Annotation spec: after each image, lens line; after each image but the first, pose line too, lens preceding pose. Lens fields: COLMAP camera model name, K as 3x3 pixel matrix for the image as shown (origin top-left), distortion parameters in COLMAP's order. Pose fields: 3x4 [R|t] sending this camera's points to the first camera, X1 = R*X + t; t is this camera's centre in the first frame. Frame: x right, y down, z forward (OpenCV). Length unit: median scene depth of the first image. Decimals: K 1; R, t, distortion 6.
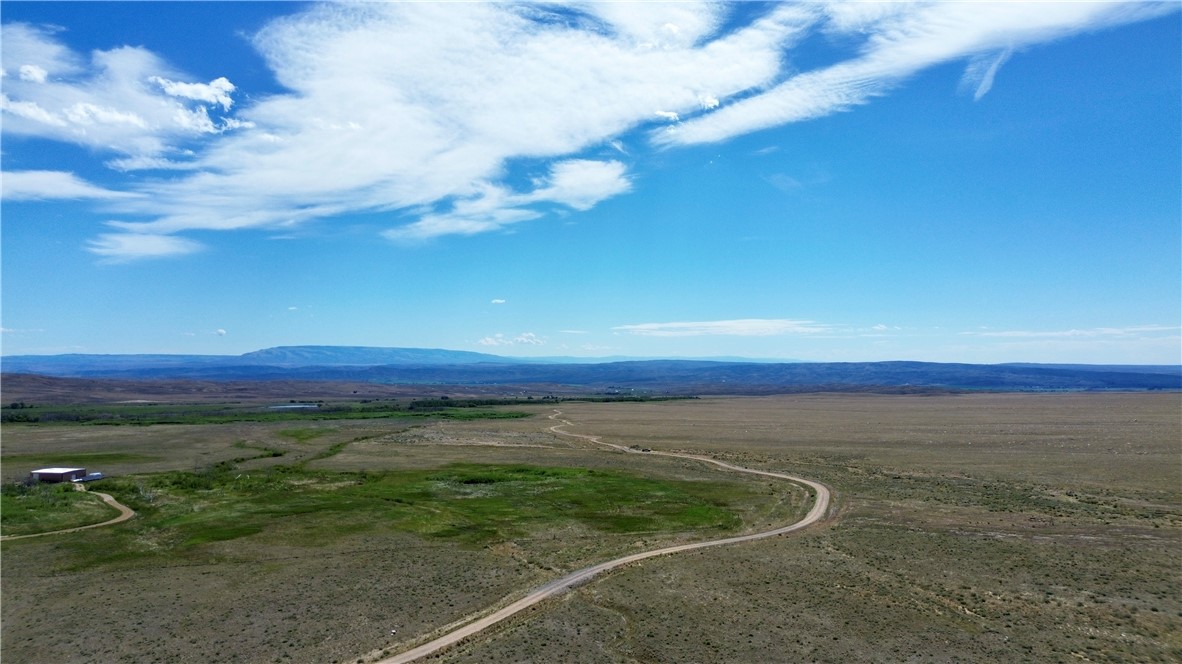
lens RADIAL K [[843.8, 0, 584.7], [0, 843.8, 348.0], [0, 0, 1]] dist [0.087701, -0.084119]
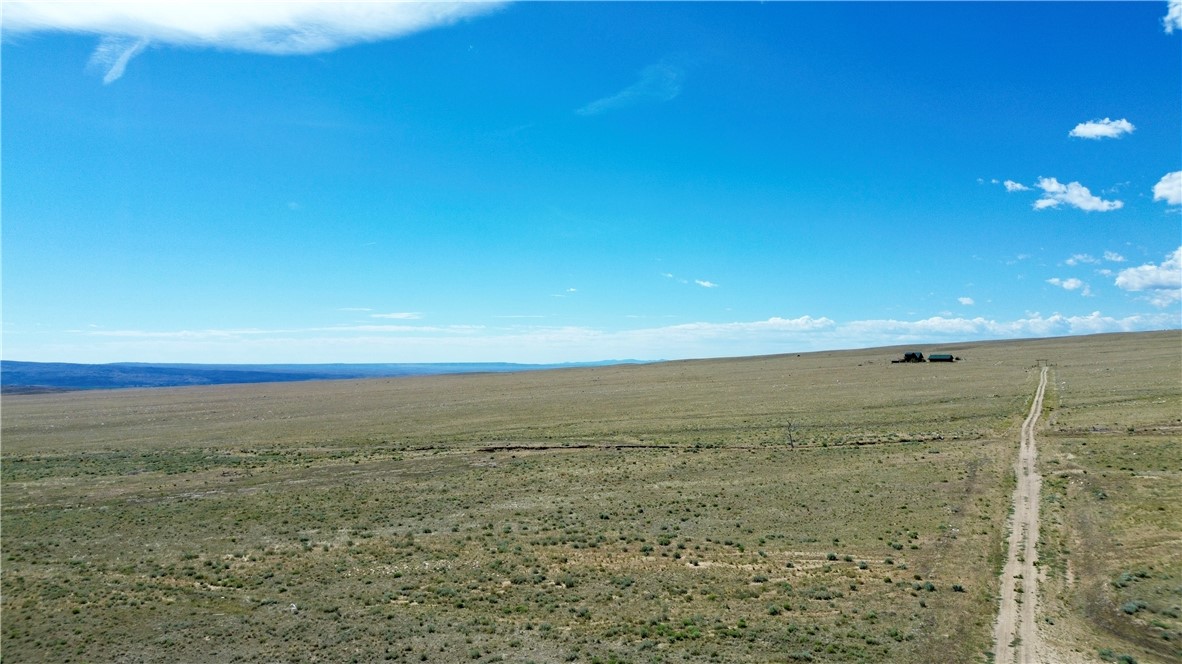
lens RADIAL K [[843.8, 0, 593.1], [0, 843.8, 263.7], [0, 0, 1]] dist [0.087701, -0.084119]
pose [[0.572431, 0.092994, 0.814662, 0.058612], [-0.012433, 0.994418, -0.104777, 0.115257], [-0.819858, 0.049849, 0.570392, 0.344025]]
